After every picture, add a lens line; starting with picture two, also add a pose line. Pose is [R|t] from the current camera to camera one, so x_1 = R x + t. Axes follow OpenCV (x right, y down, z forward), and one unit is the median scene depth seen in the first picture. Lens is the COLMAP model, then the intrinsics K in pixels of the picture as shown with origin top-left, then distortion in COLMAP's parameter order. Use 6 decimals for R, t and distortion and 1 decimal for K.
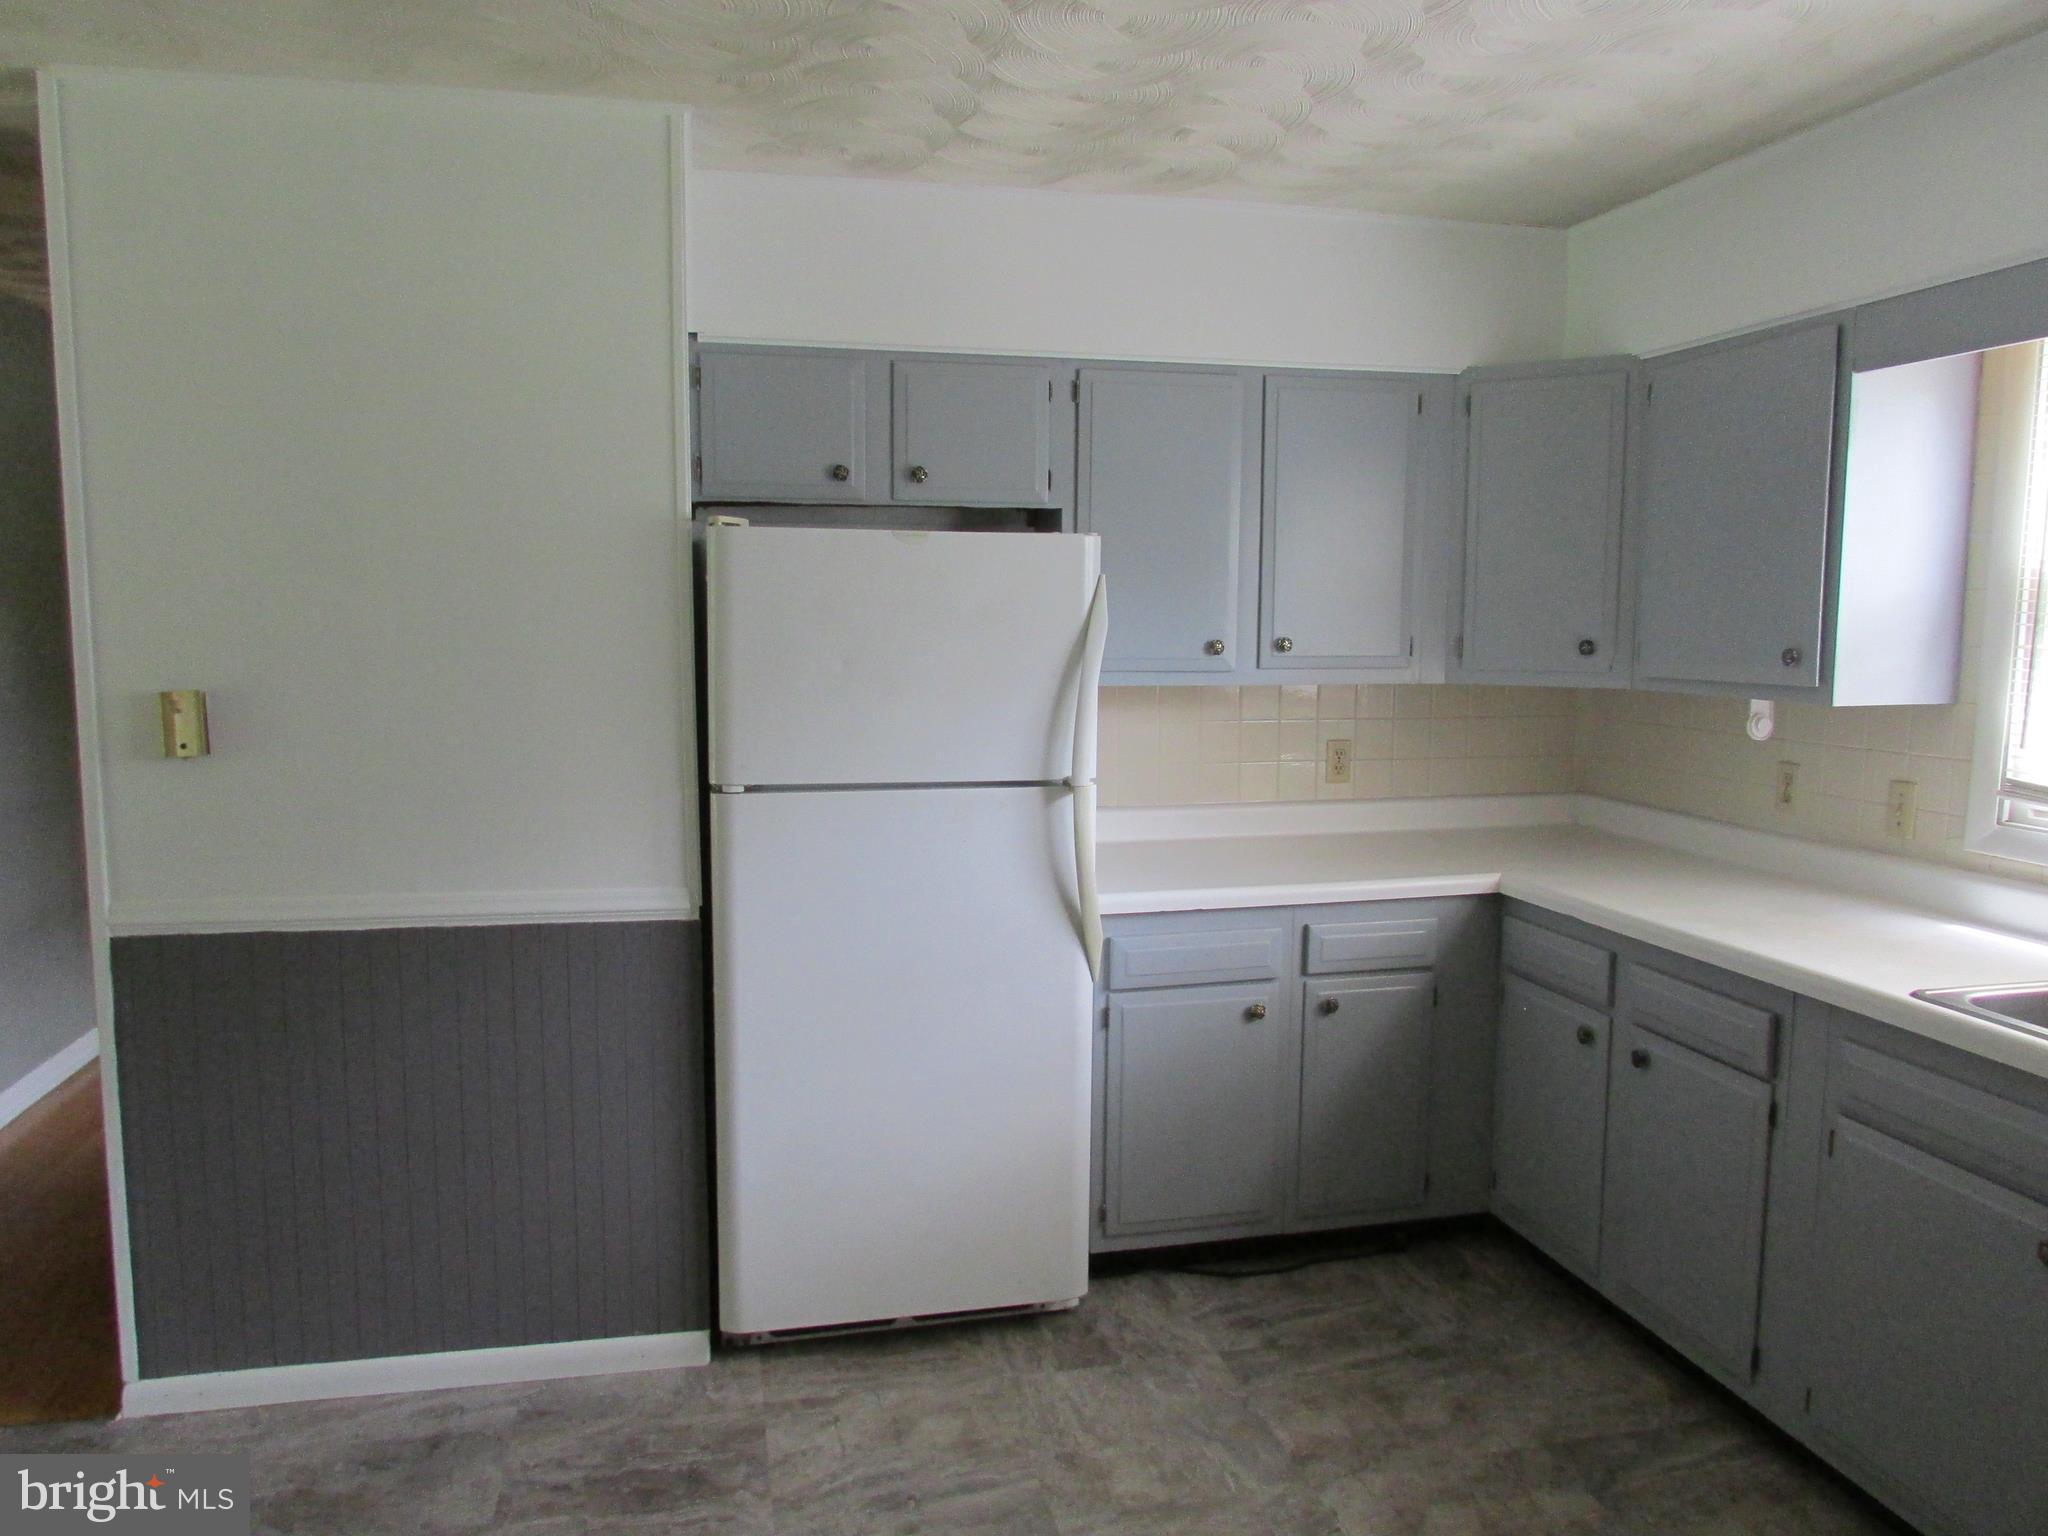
lens RADIAL K [[1448.7, 0, 1021.1], [0, 1448.7, 780.9], [0, 0, 1]] dist [-0.037192, 0.006723]
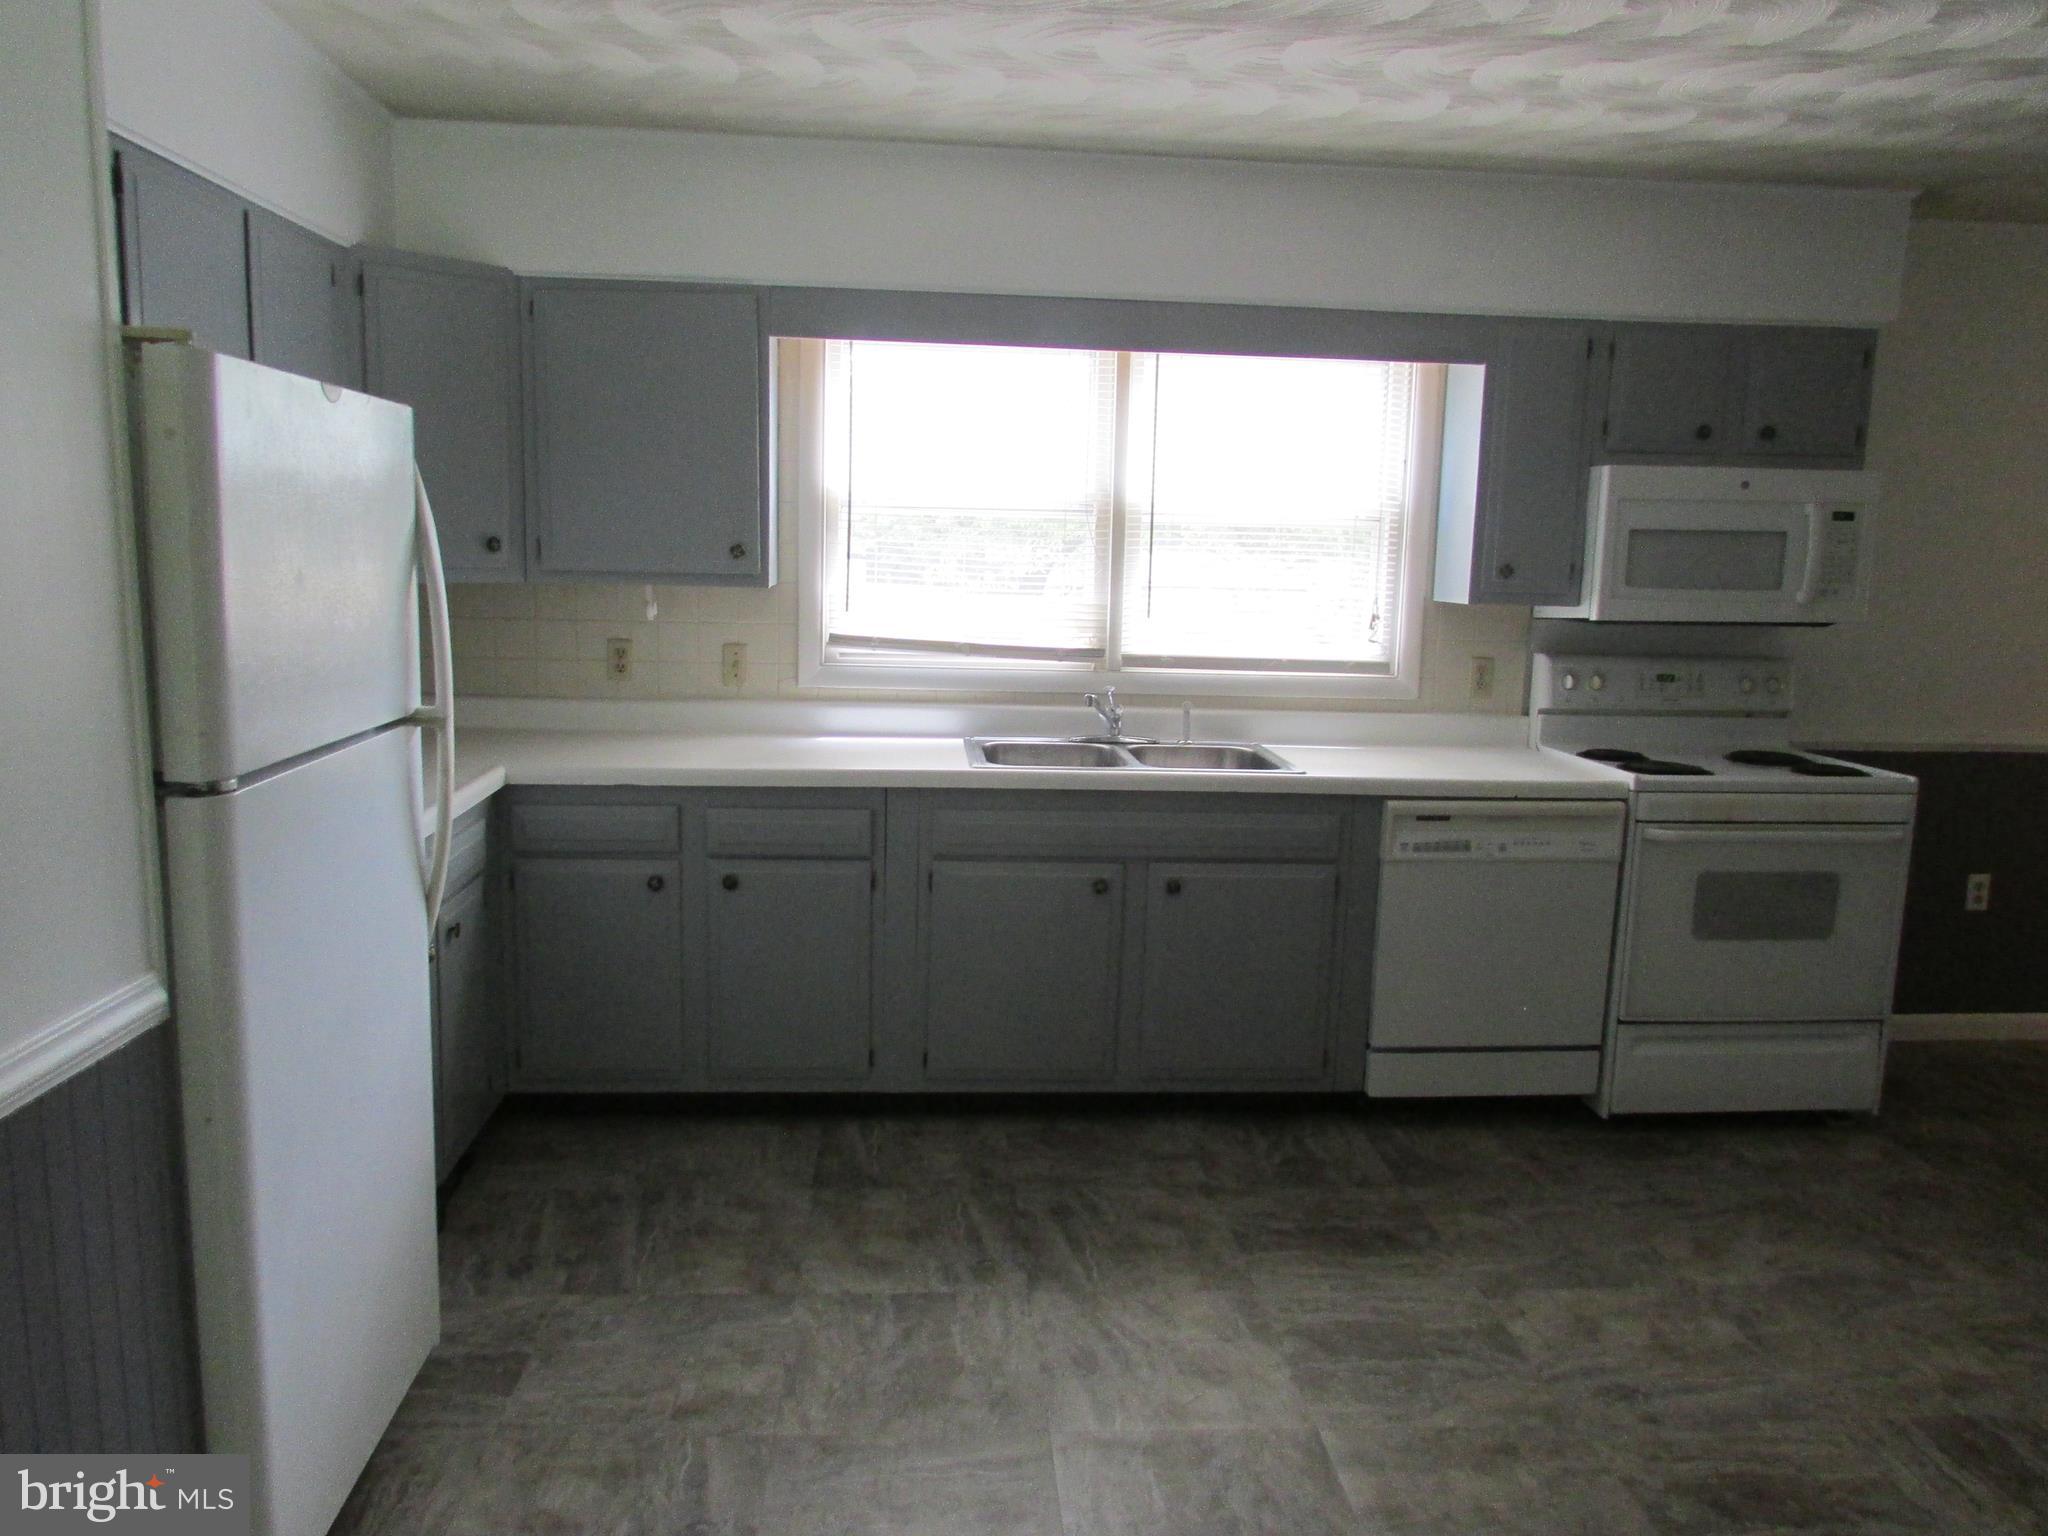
lens RADIAL K [[1448.7, 0, 1026.1], [0, 1448.7, 786.4], [0, 0, 1]] dist [-0.037192, 0.006723]
pose [[0.142048, -0.165256, 0.975968, -0.739822], [0.087510, 0.984202, 0.153913, -0.056508], [-0.985984, 0.063544, 0.154265, 0.565565]]
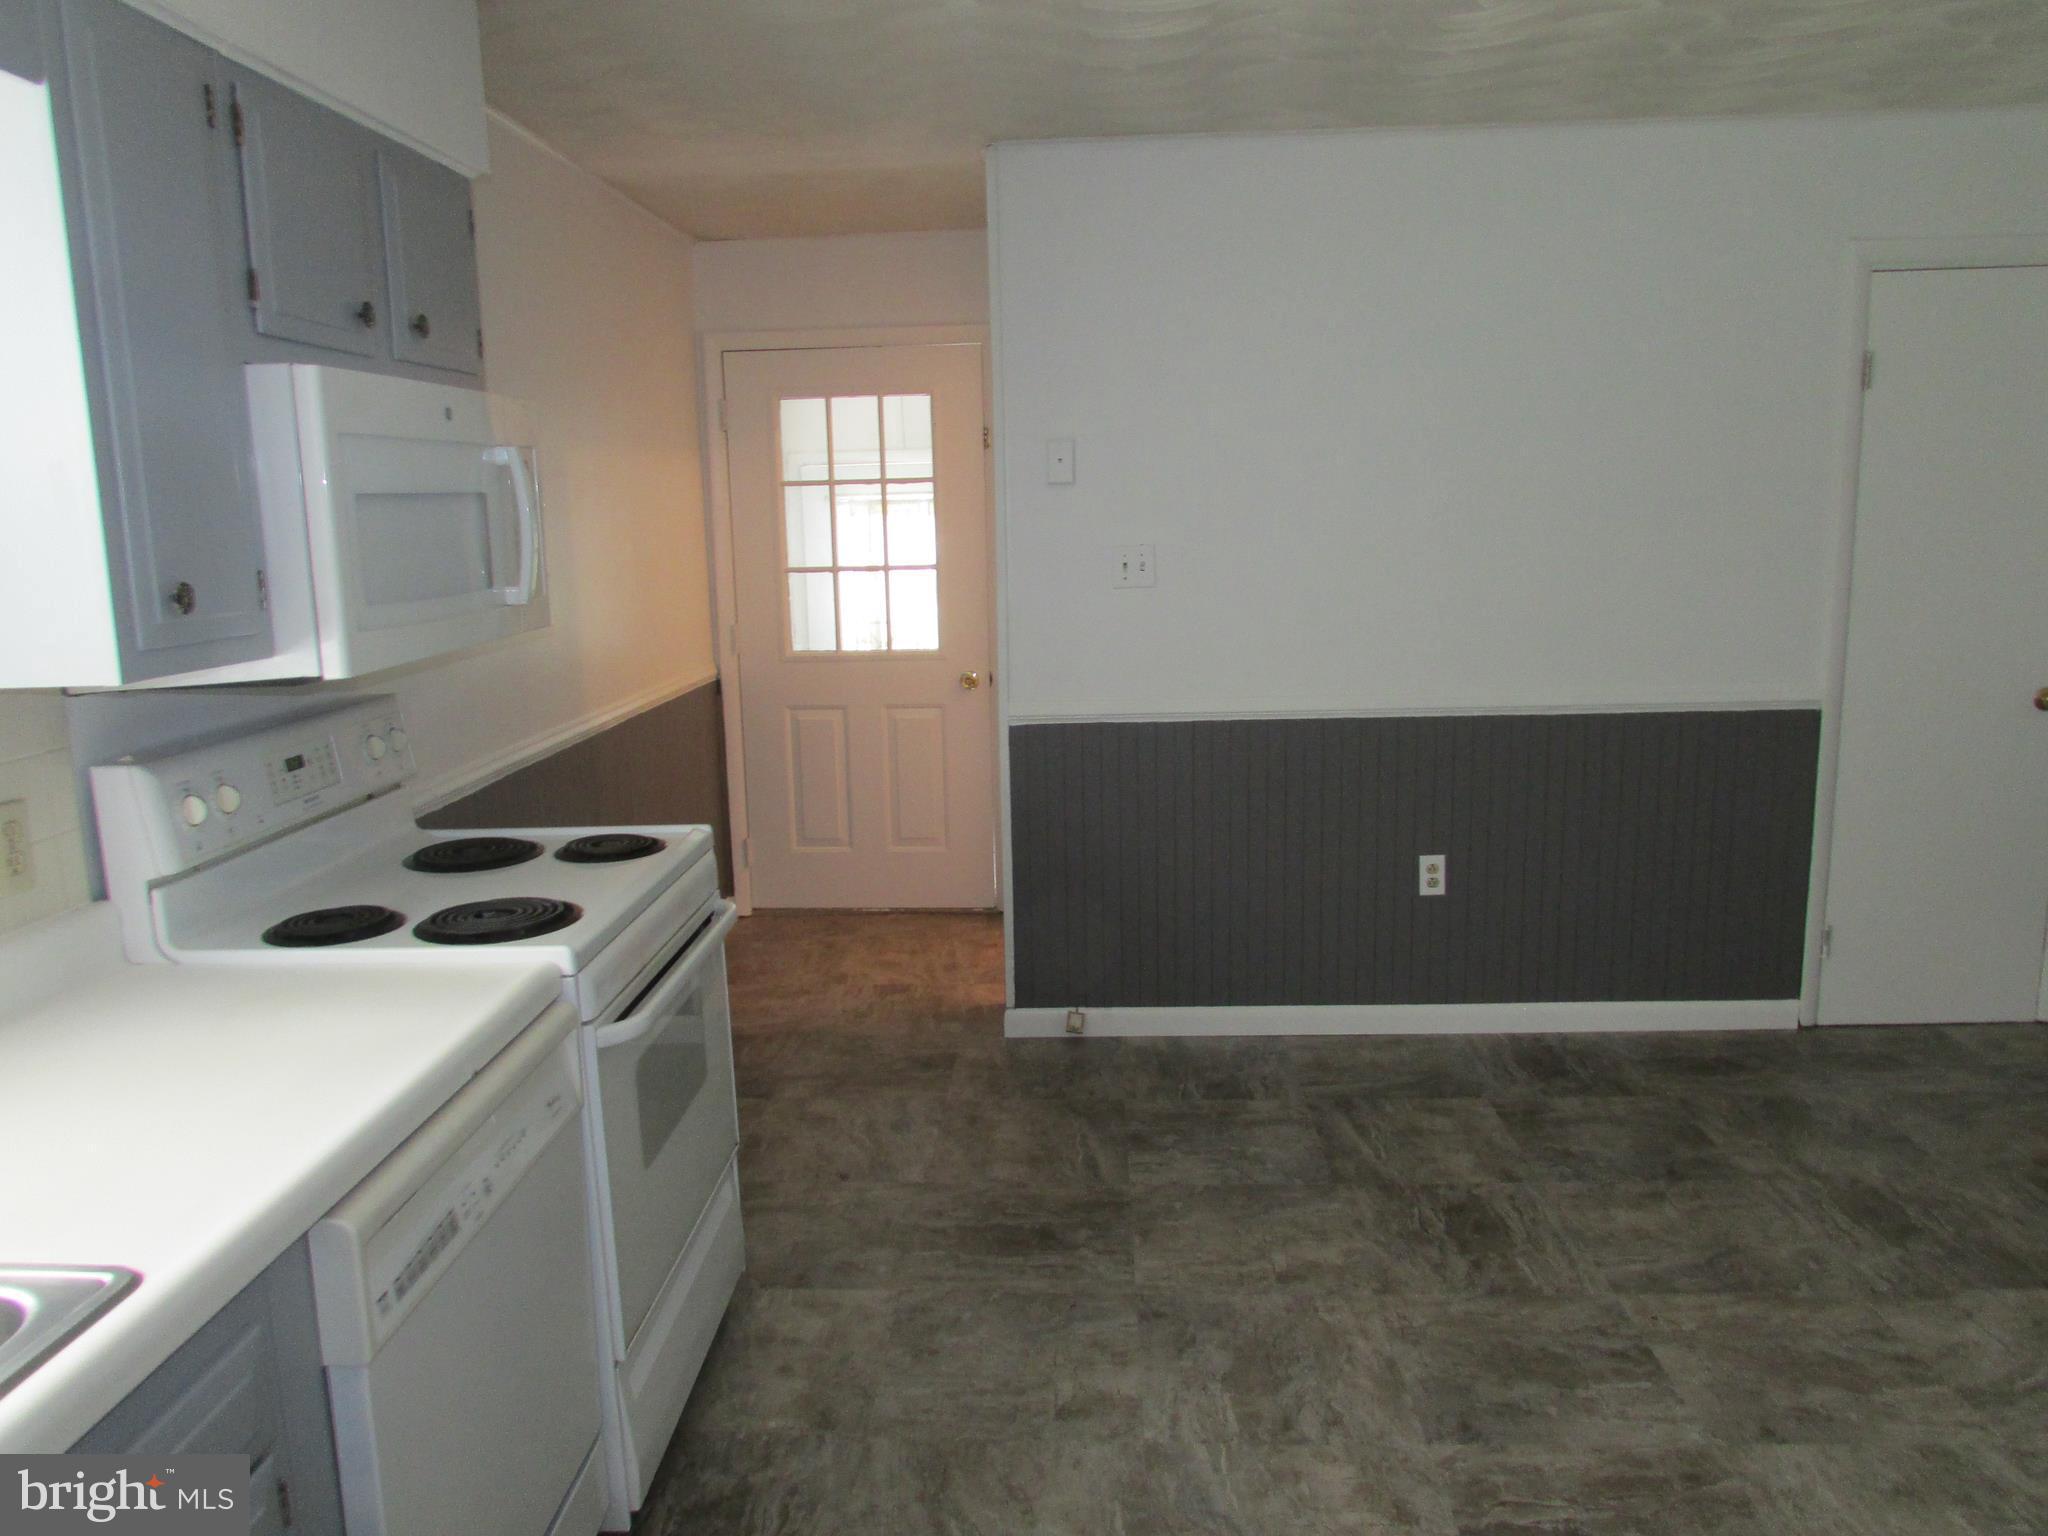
lens RADIAL K [[1448.7, 0, 1018.9], [0, 1448.7, 800.4], [0, 0, 1]] dist [-0.037192, 0.006723]
pose [[-0.964707, -0.037846, 0.260592, 0.216121], [0.044667, 0.951759, 0.303578, -0.091860], [-0.259510, 0.304504, -0.916478, 0.791942]]
